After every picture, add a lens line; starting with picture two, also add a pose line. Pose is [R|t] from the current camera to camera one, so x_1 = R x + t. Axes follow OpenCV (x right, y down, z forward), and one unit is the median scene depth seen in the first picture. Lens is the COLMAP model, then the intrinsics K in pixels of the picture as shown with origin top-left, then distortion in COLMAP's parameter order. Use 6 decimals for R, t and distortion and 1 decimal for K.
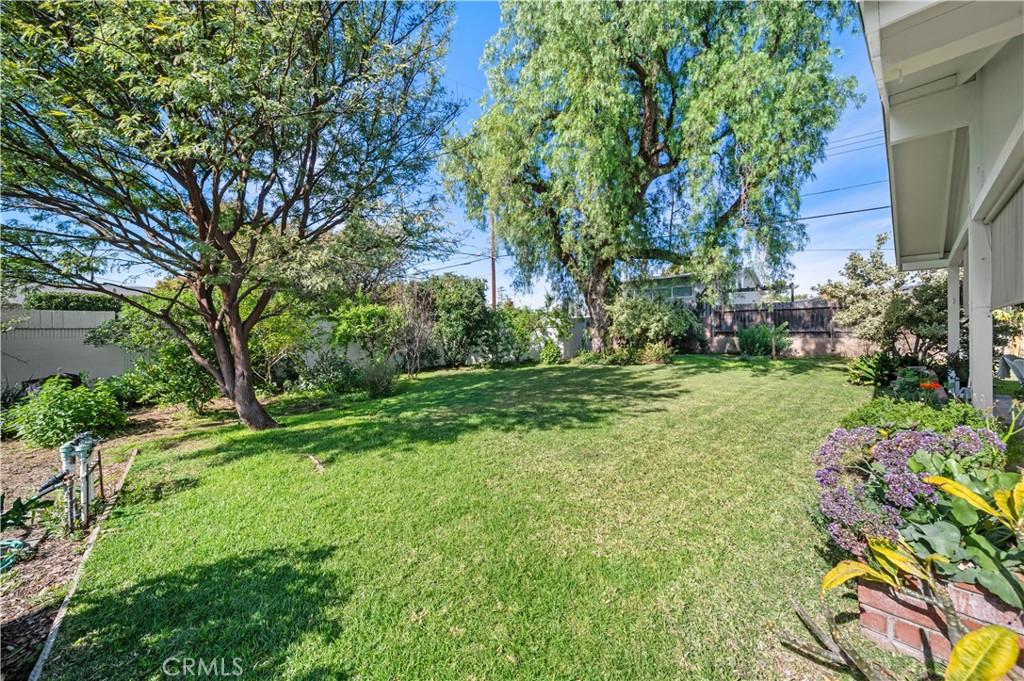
lens RADIAL K [[368.4, 0, 512.0], [0, 368.4, 340.5], [0, 0, 1]] dist [-0.001885, -0.000126]
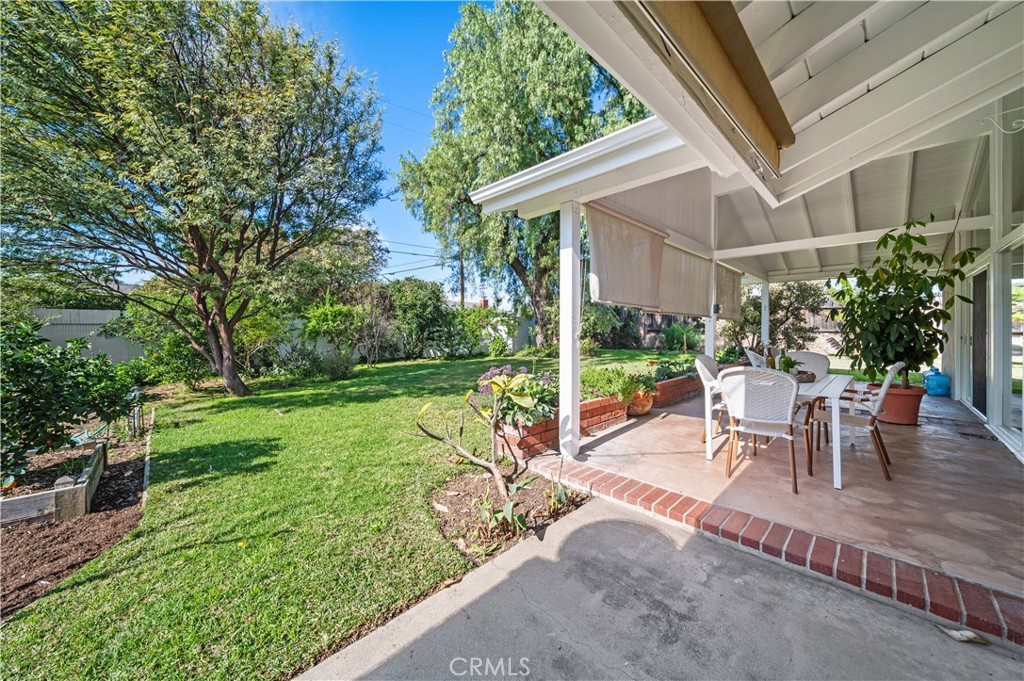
lens RADIAL K [[370.2, 0, 515.1], [0, 370.2, 339.5], [0, 0, 1]] dist [0.000788, 0.000000]
pose [[0.999190, 0.004999, 0.039917, 0.182450], [-0.005217, 0.999972, 0.005362, 0.004821], [-0.039889, -0.005566, 0.999189, -0.272461]]
